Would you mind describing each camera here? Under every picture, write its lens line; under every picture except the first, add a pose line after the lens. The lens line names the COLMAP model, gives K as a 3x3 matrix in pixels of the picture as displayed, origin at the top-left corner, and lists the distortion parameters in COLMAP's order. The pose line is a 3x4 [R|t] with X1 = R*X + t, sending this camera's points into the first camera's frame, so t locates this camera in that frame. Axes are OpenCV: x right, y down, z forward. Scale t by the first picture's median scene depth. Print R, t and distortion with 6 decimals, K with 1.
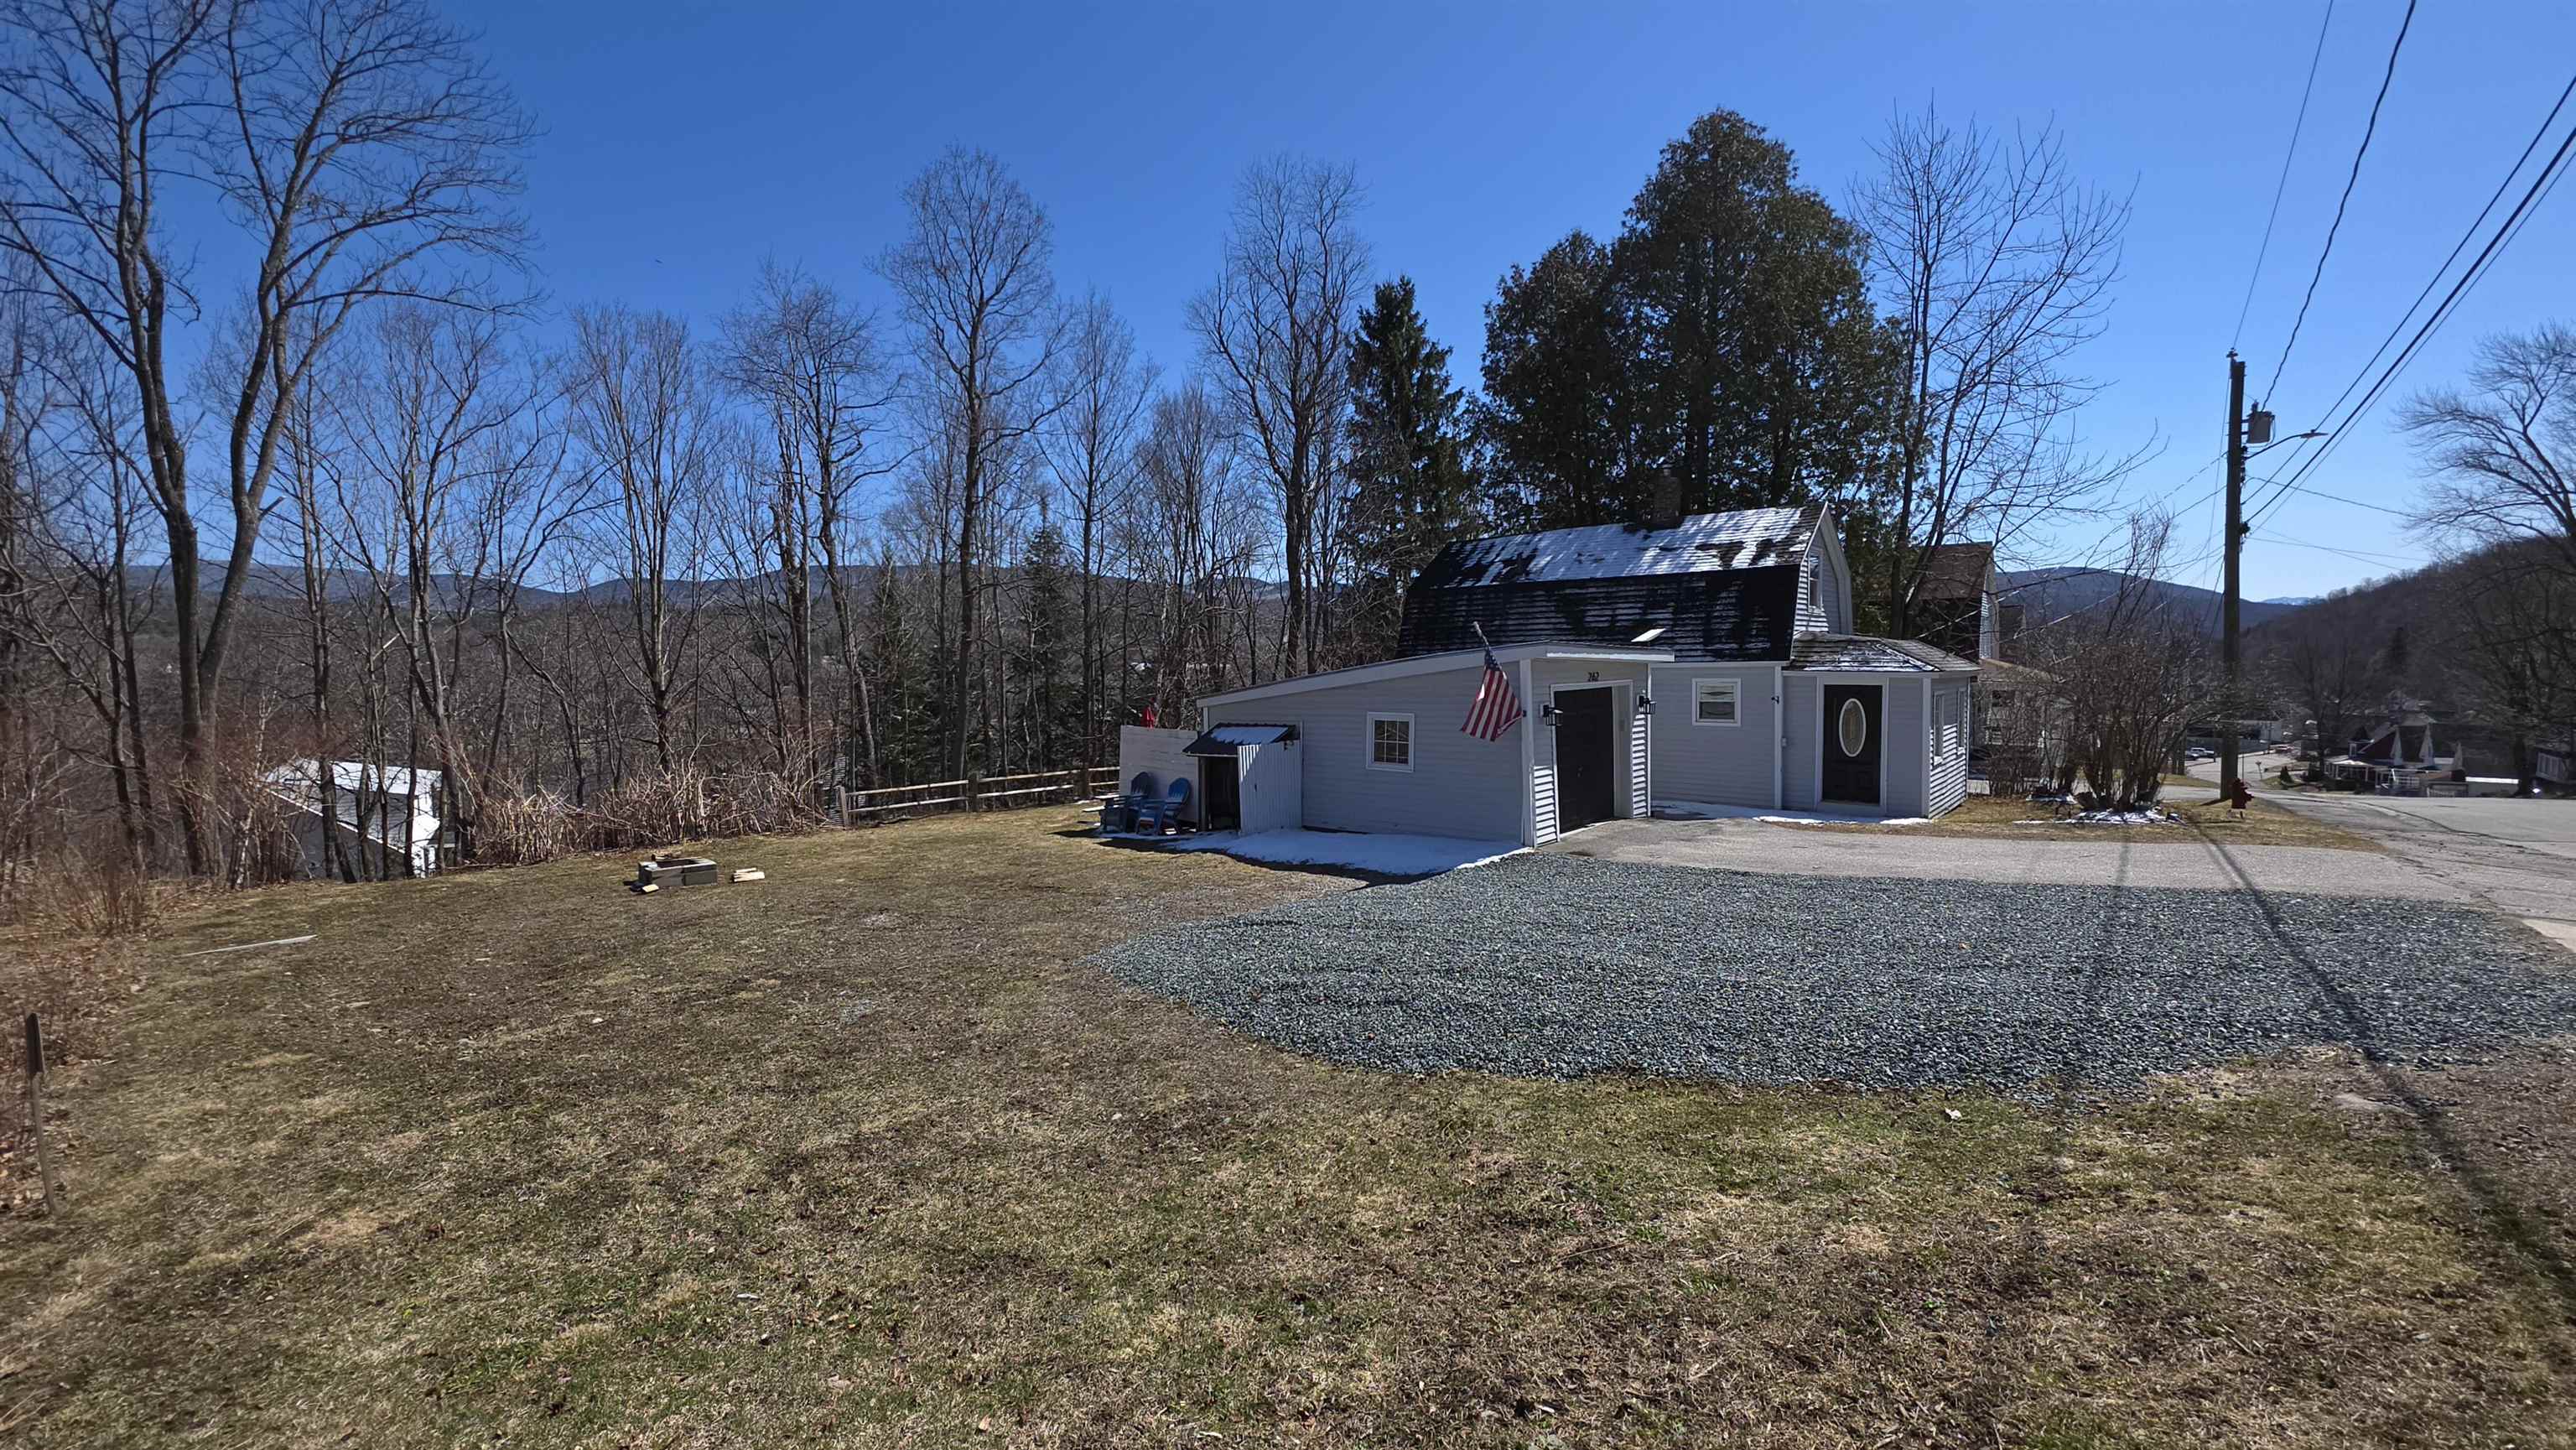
lens RADIAL K [[1008.9, 0, 1271.6], [0, 1008.9, 726.8], [0, 0, 1]] dist [0.012531, 0.000070]
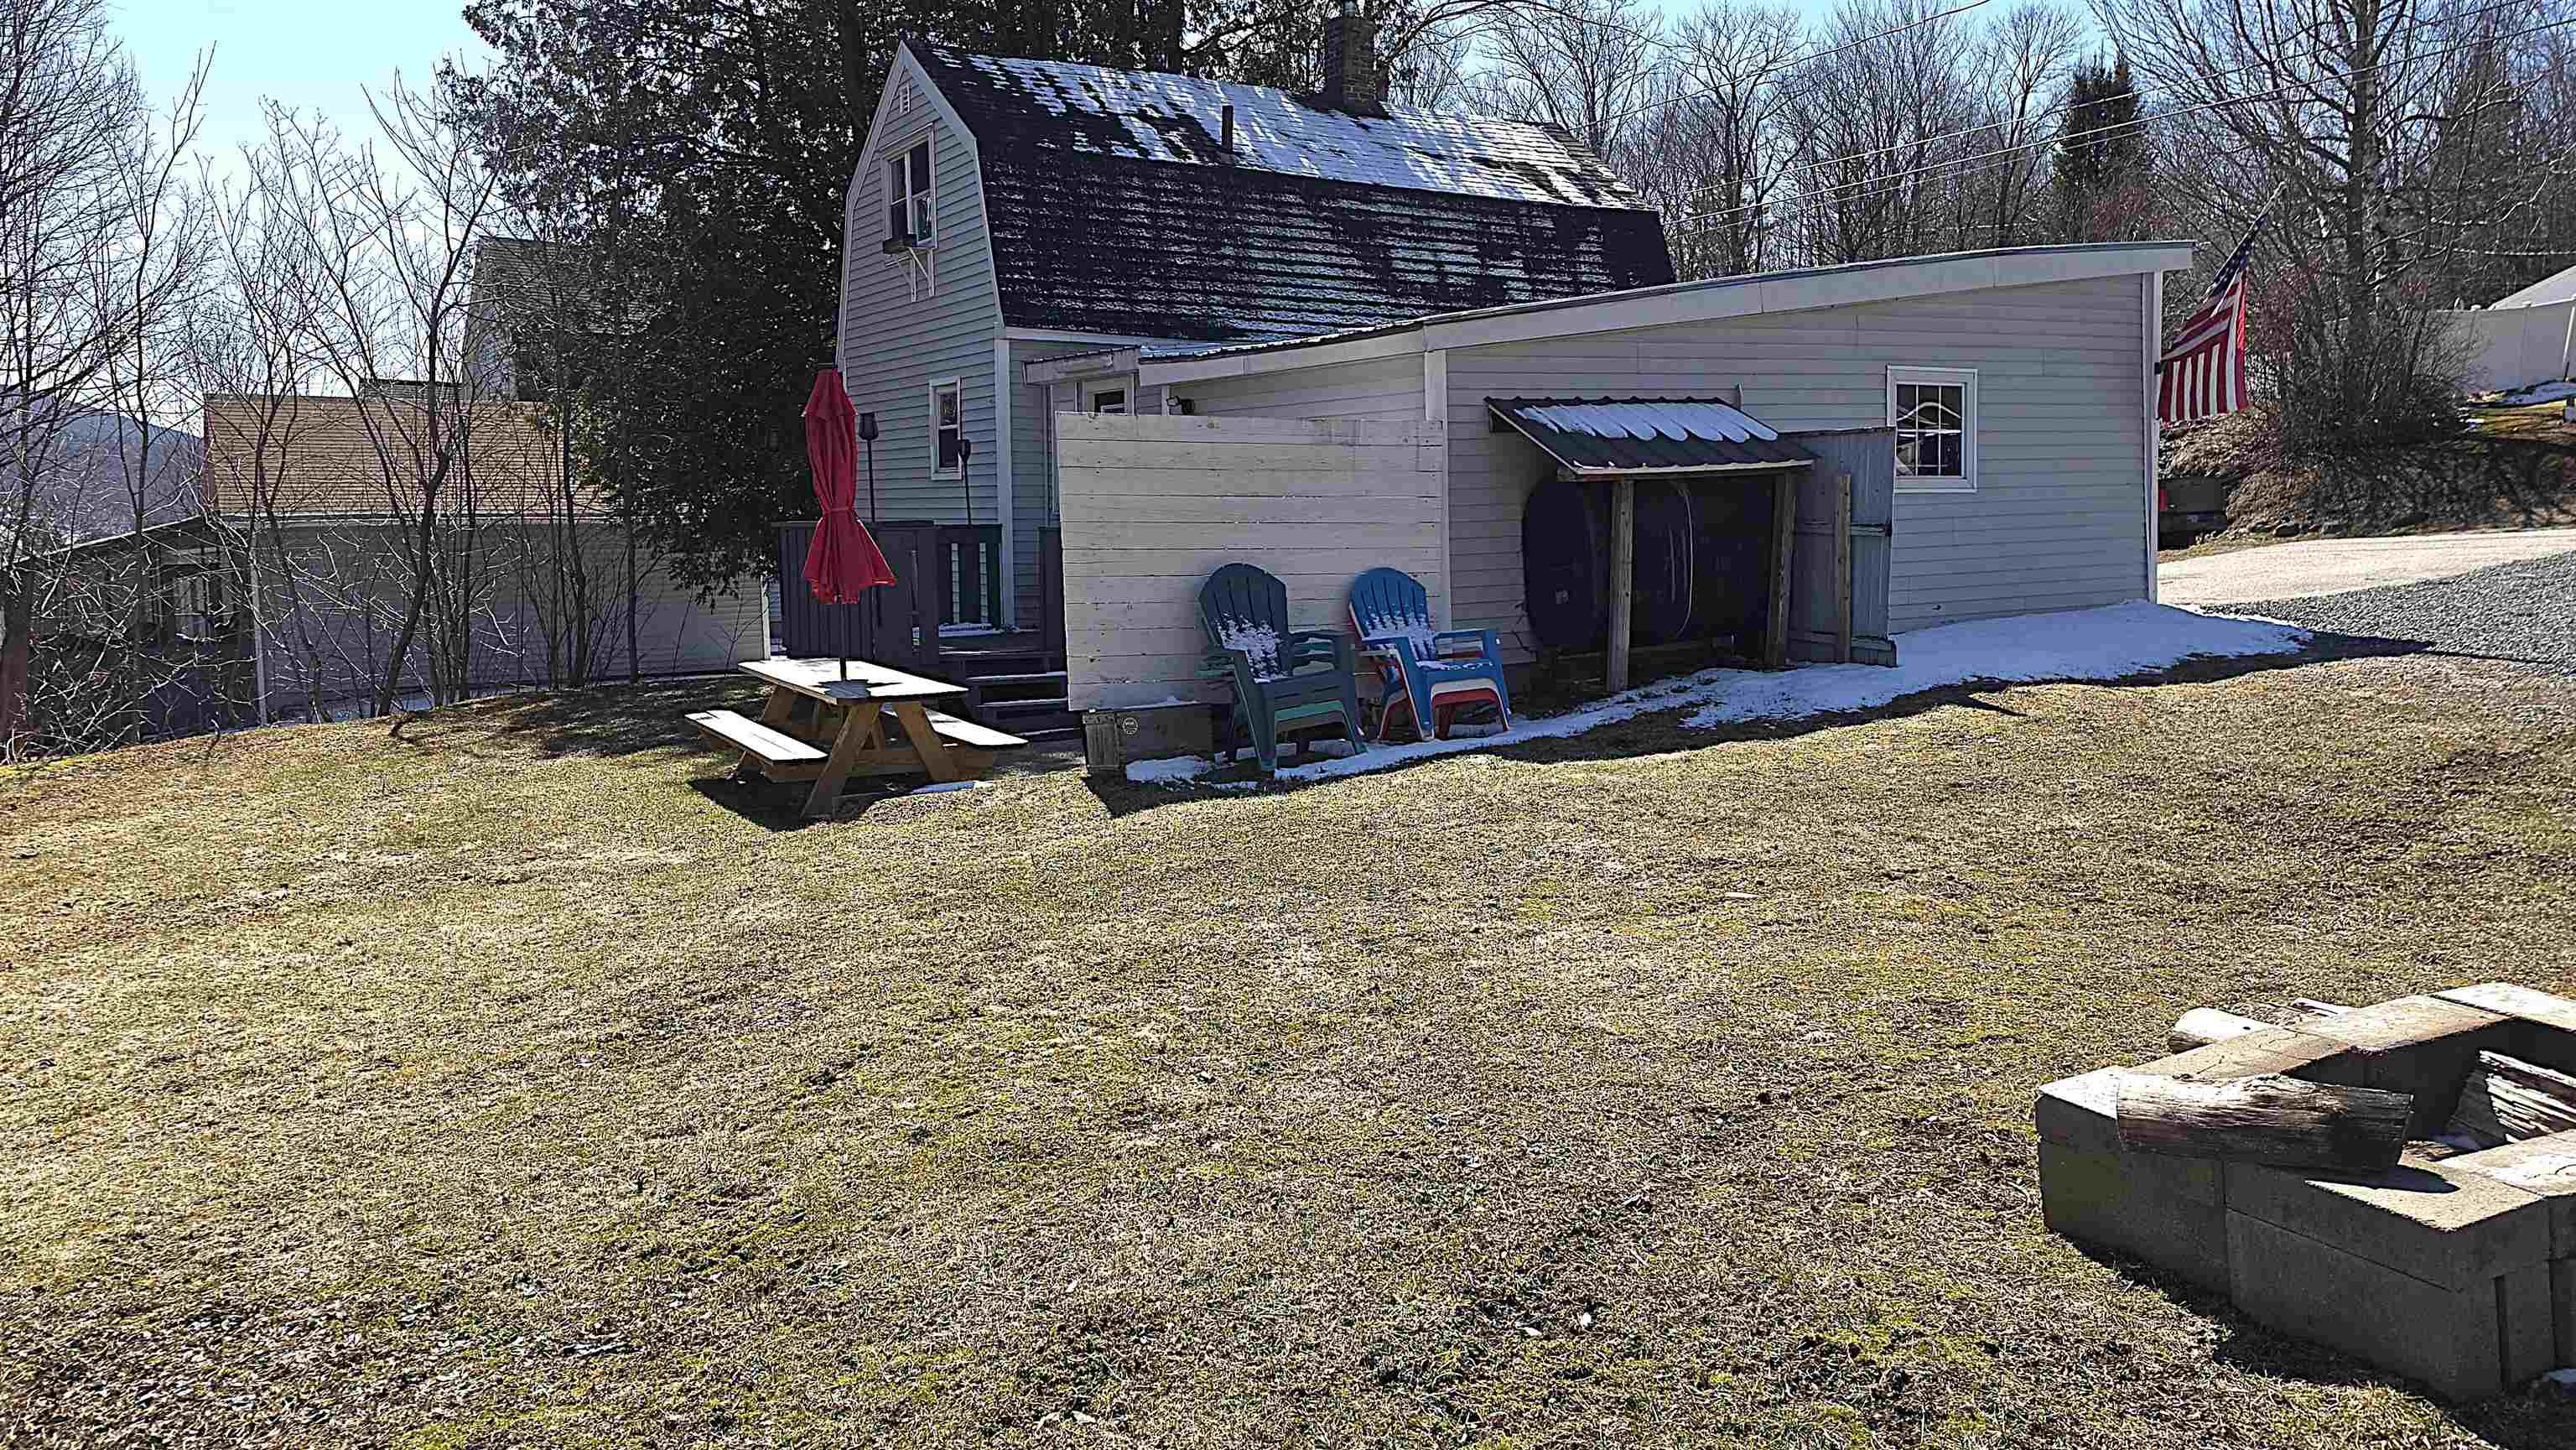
lens RADIAL K [[1828.9, 0, 1267.3], [0, 1828.9, 691.3], [0, 0, 1]] dist [0.123873, -0.101264]
pose [[0.306229, -0.077582, 0.948791, -0.701934], [0.063891, 0.996101, 0.060829, 0.055024], [-0.949811, 0.041992, 0.309992, 0.902480]]
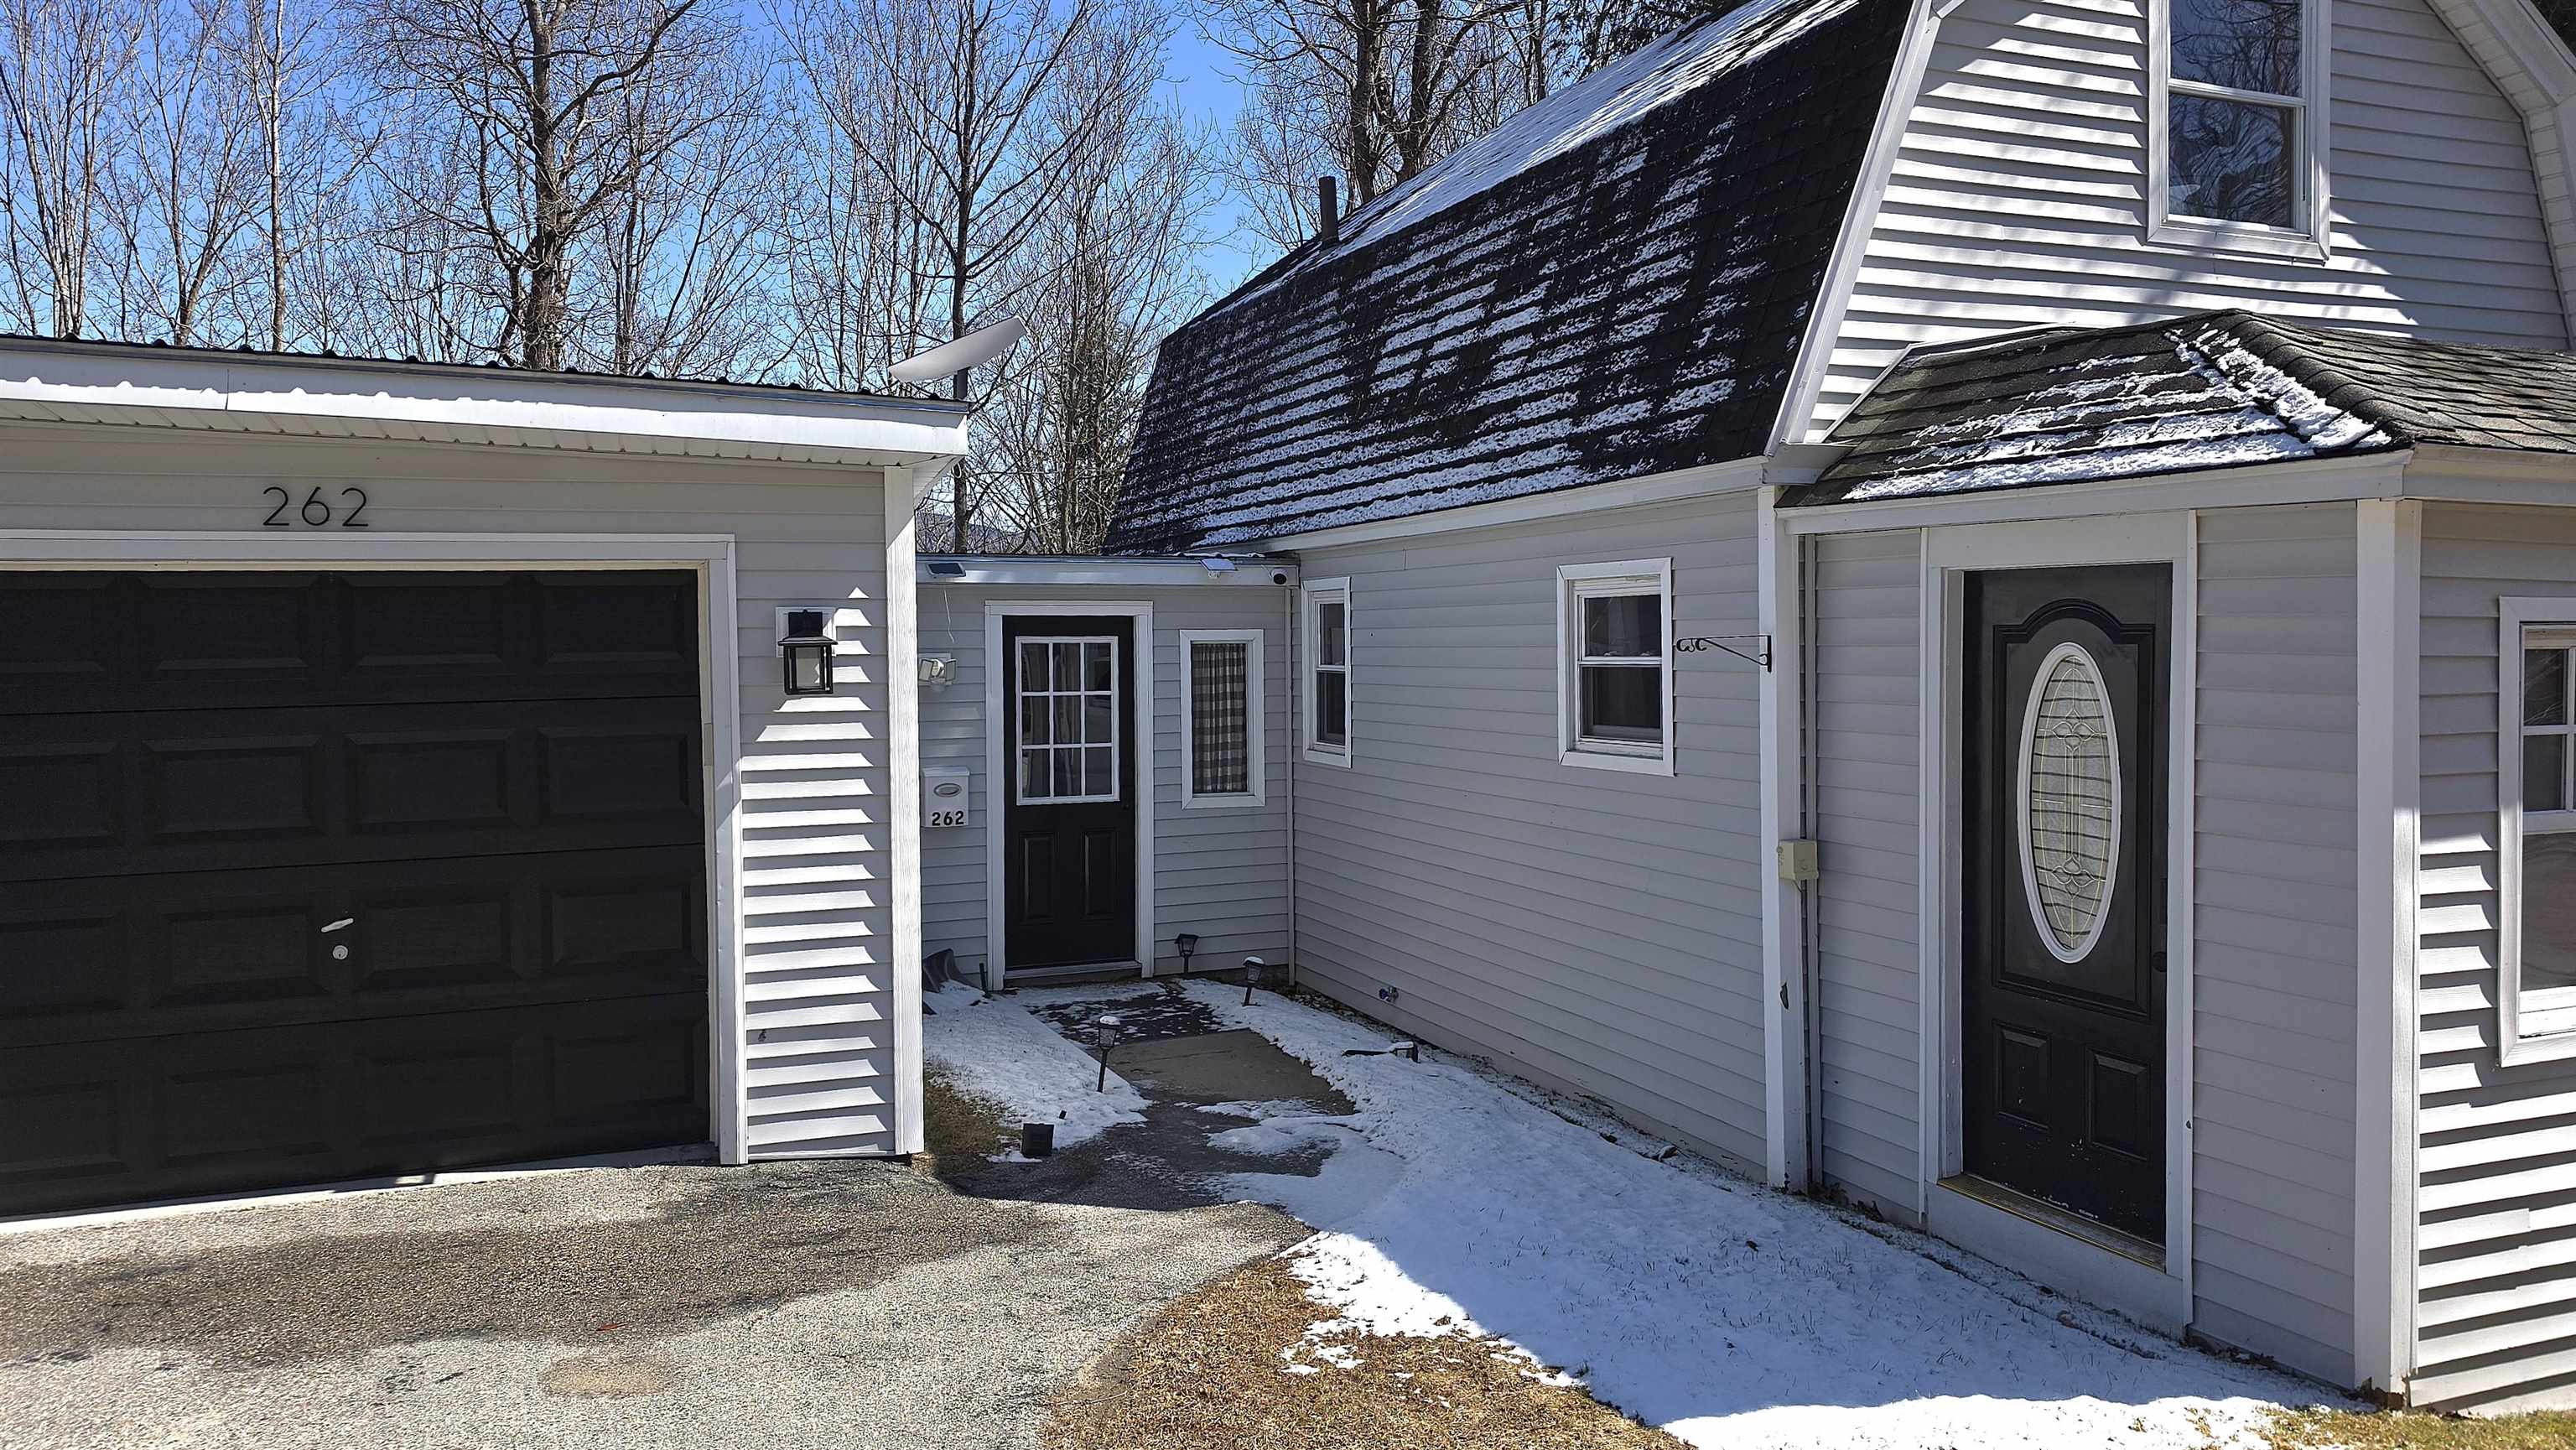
lens RADIAL K [[1834.3, 0, 1273.9], [0, 1834.3, 696.2], [0, 0, 1]] dist [0.103071, -0.149752]
pose [[0.892621, 0.021432, -0.450299, 0.590197], [-0.036508, 0.999025, -0.024822, -0.005162], [0.449328, 0.038596, 0.892533, 0.631894]]
